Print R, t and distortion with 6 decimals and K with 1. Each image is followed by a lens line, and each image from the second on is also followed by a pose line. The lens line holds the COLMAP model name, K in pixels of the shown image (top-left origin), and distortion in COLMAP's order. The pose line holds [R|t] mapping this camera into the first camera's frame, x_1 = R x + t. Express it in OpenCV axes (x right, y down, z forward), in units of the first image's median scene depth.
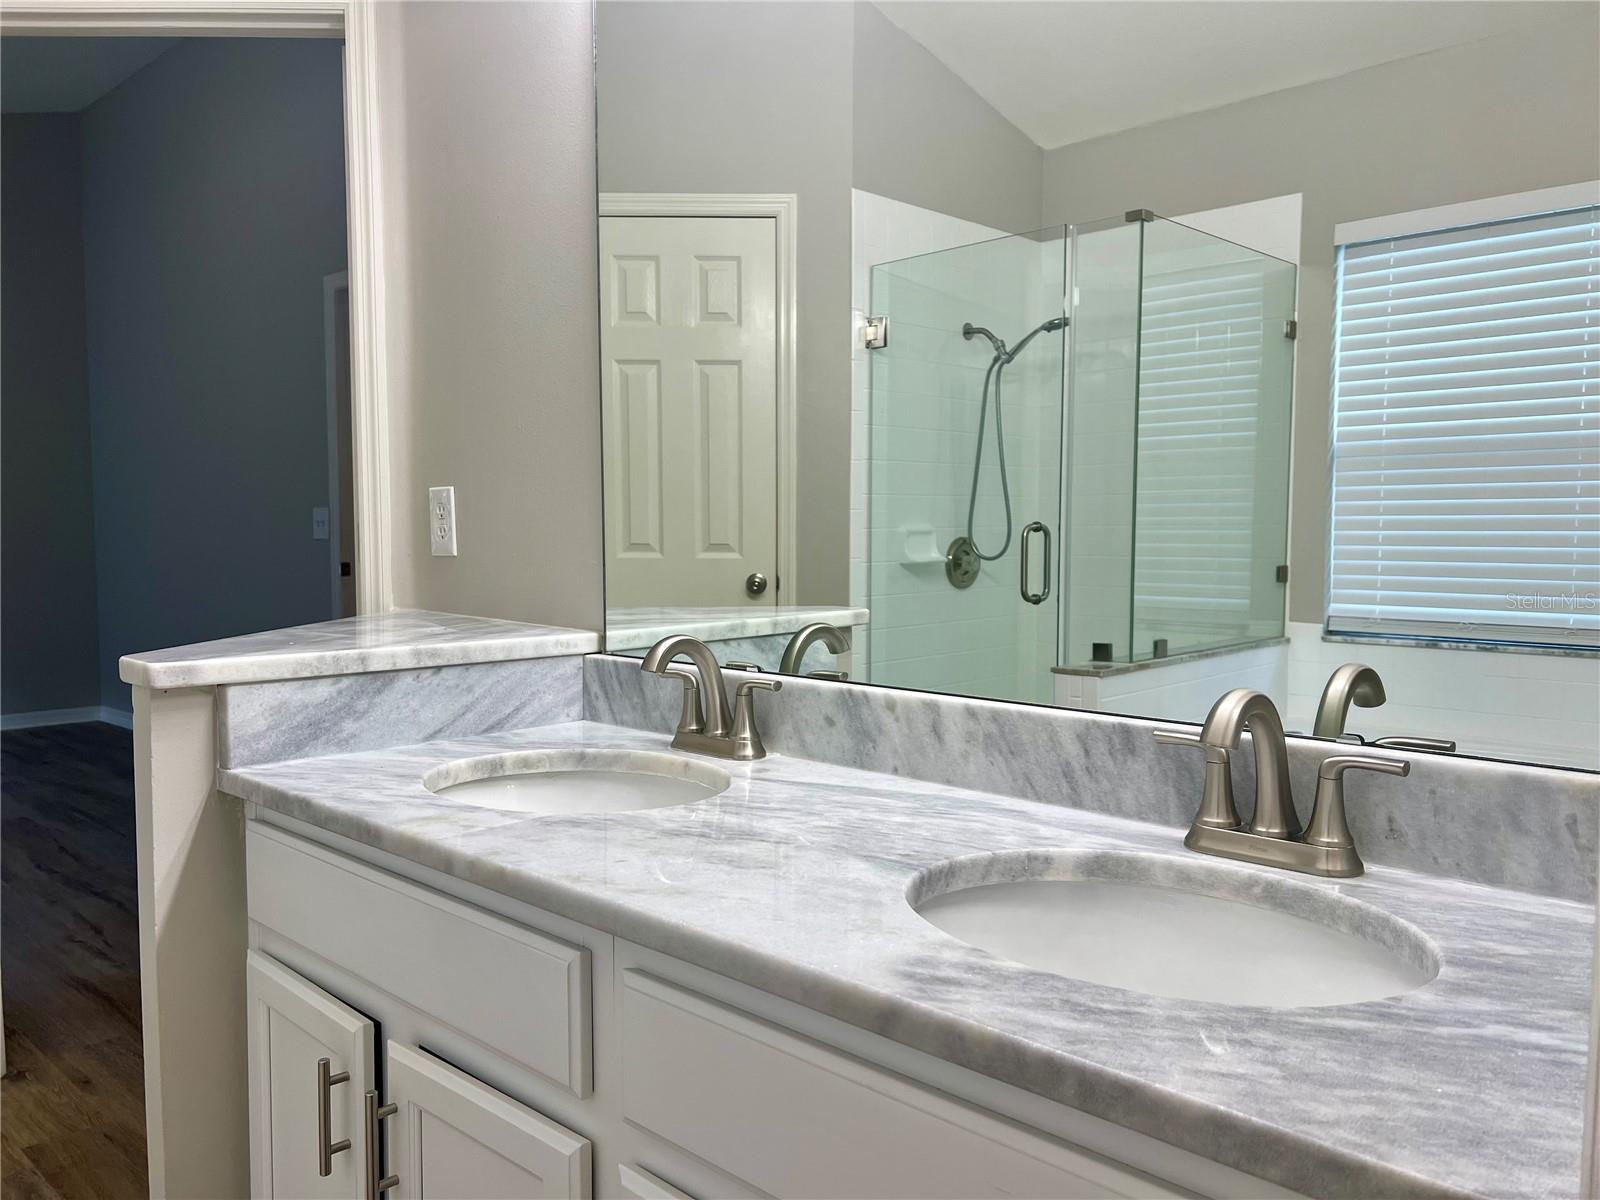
lens RADIAL K [[1210.9, 0, 810.2], [0, 1210.9, 597.1], [0, 0, 1]] dist [0.069104, -0.061263]
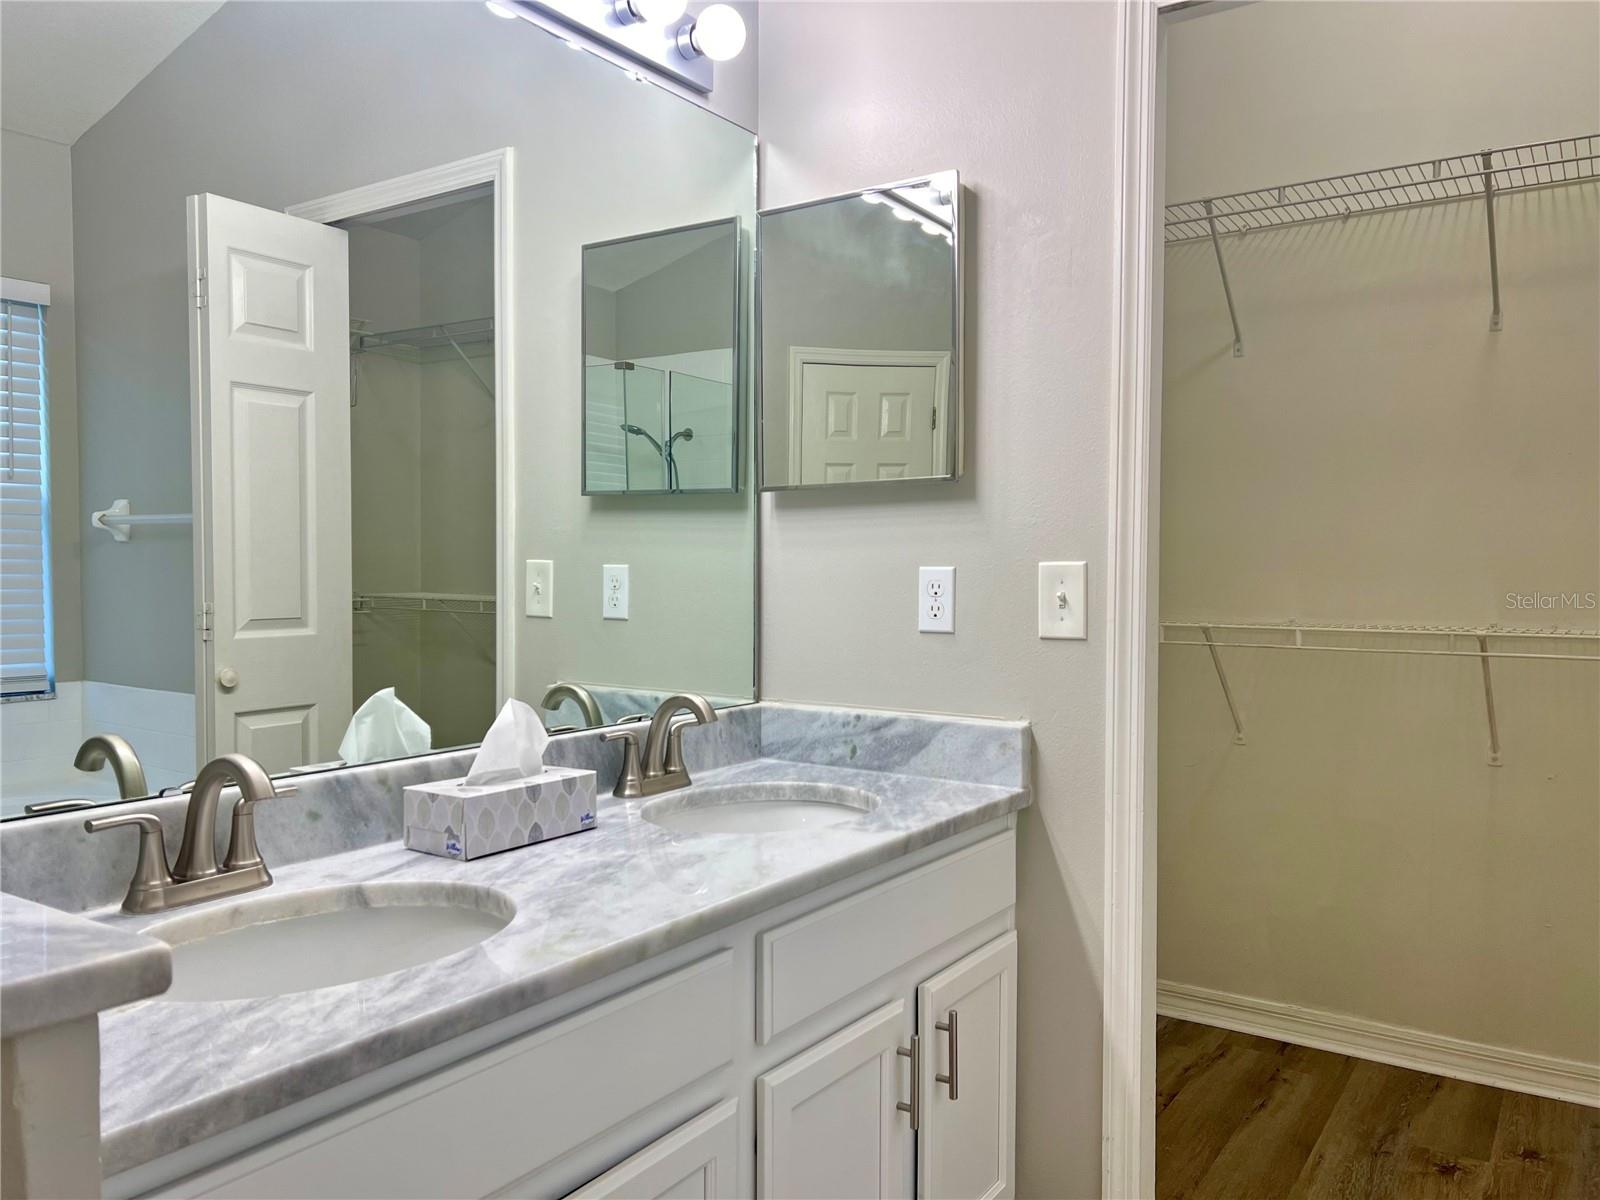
lens RADIAL K [[1210.9, 0, 805.3], [0, 1210.9, 602.0], [0, 0, 1]] dist [0.069104, -0.061263]
pose [[-0.161227, -0.031068, 0.986428, -1.263200], [0.057066, 0.997539, 0.040745, -0.106920], [-0.985266, 0.062861, -0.159057, 0.954808]]
